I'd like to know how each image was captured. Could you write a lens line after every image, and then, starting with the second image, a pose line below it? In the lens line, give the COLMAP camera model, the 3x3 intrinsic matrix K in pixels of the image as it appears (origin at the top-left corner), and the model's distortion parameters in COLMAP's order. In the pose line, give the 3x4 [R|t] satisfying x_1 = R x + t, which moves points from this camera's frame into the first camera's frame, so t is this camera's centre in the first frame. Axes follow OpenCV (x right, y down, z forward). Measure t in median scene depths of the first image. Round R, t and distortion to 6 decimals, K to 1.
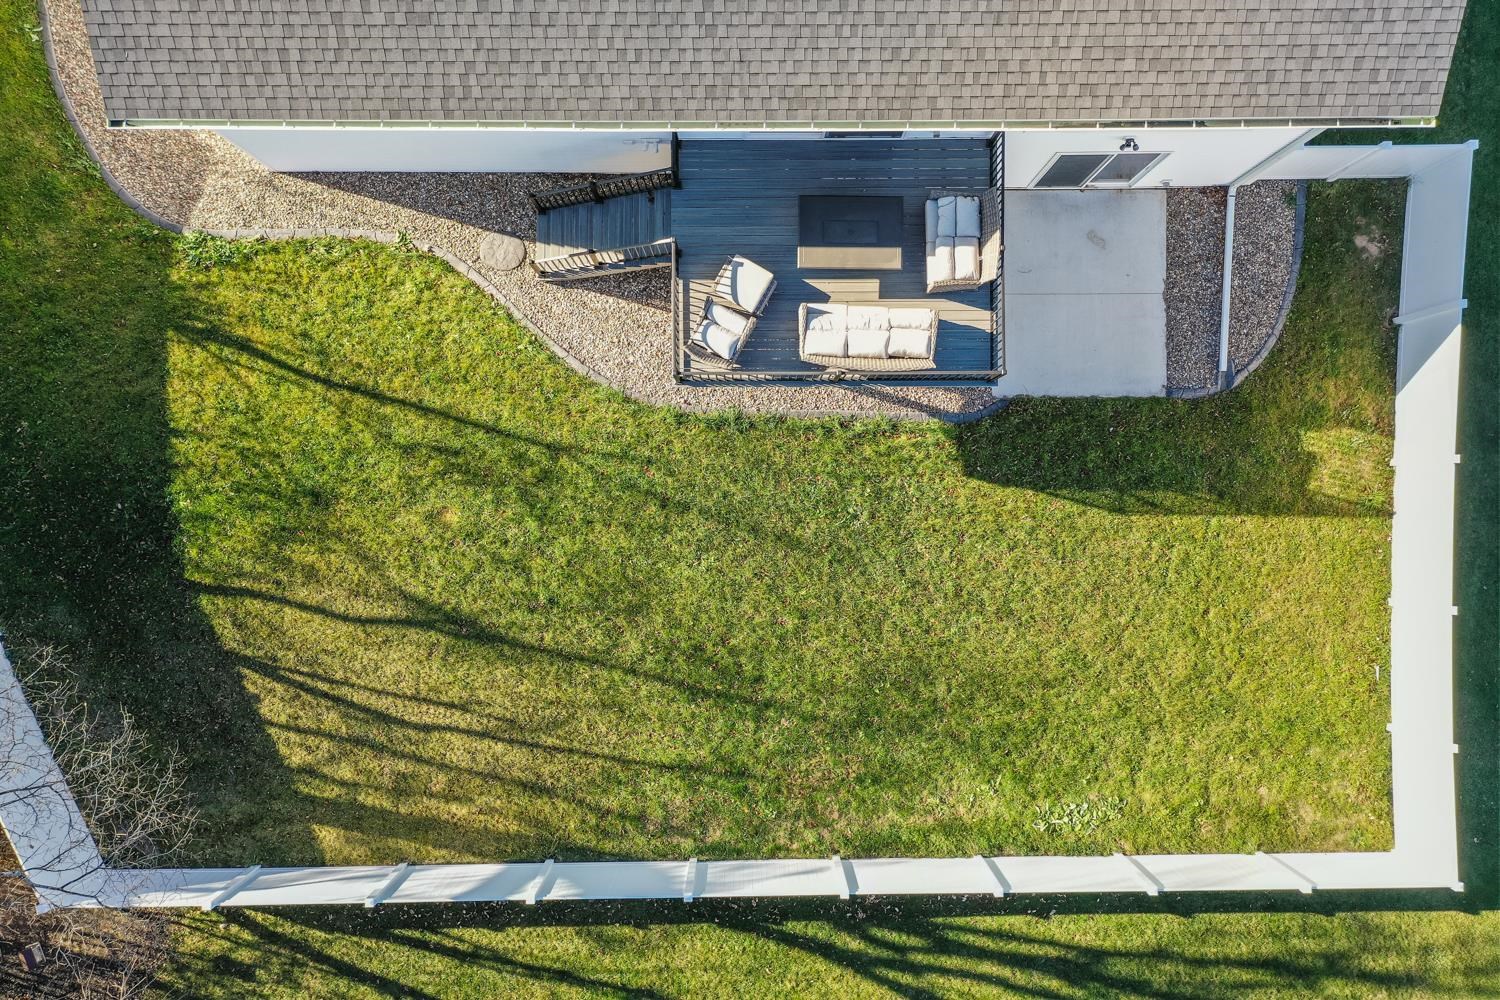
lens RADIAL K [[1205.0, 0, 751.1], [0, 1205.0, 500.2], [0, 0, 1]] dist [0.005779, -0.006937]
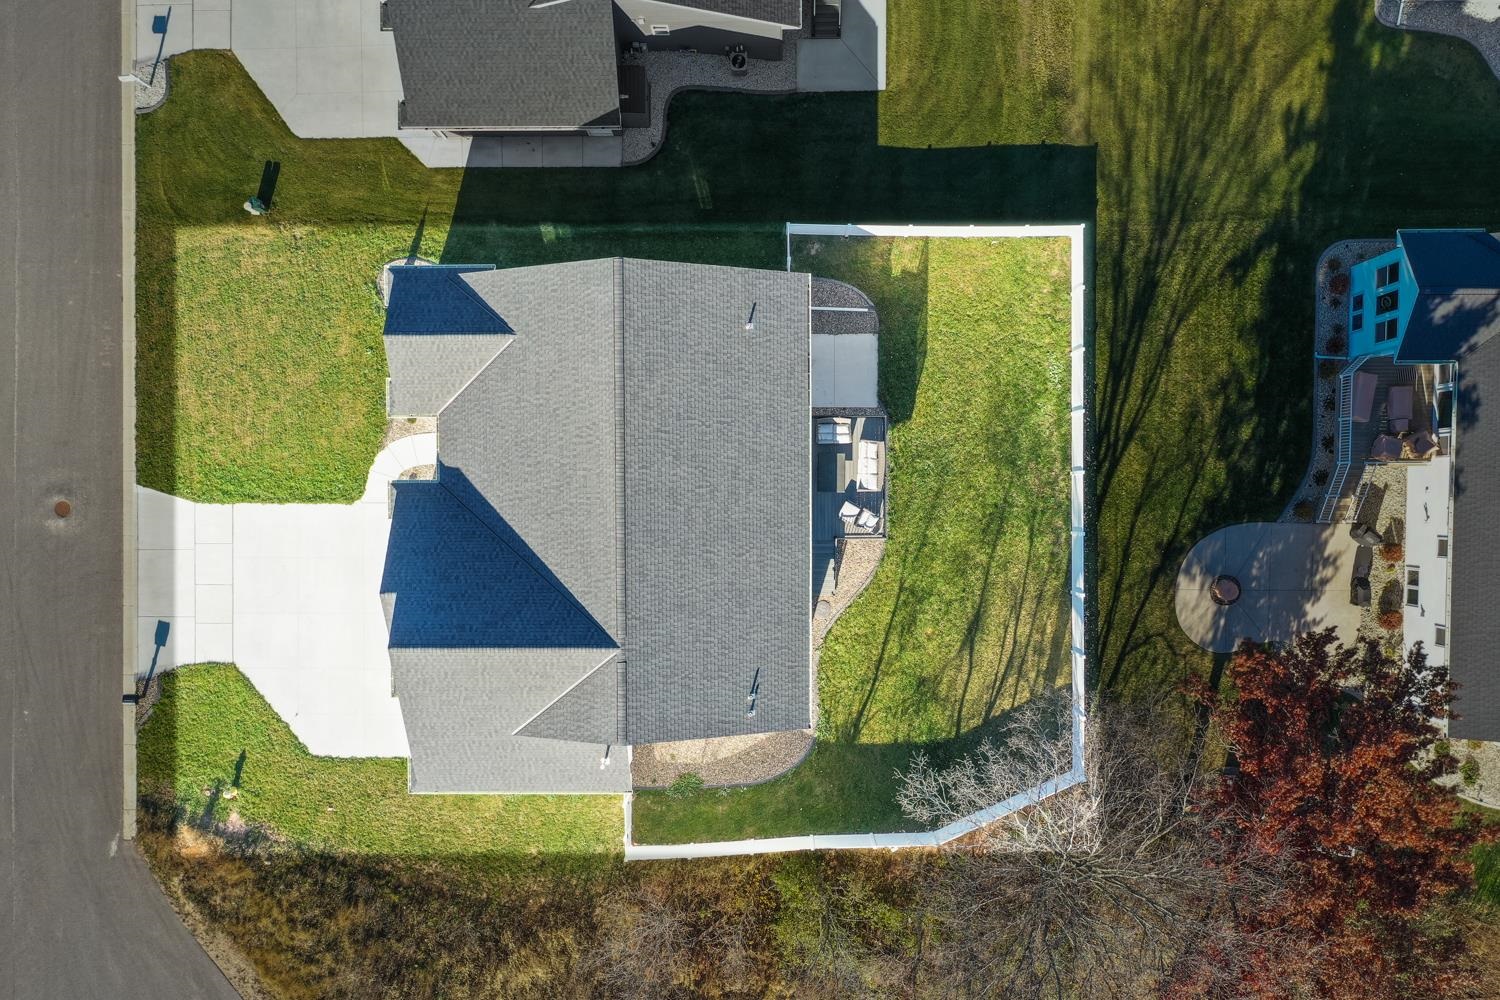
lens RADIAL K [[1205.0, 0, 745.6], [0, 1205.0, 554.0], [0, 0, 1]] dist [0.005779, -0.006937]
pose [[-0.001811, -0.998735, -0.050259, 0.031850], [0.999940, -0.001268, -0.010838, -0.329234], [0.010760, -0.050276, 0.998677, -1.431569]]
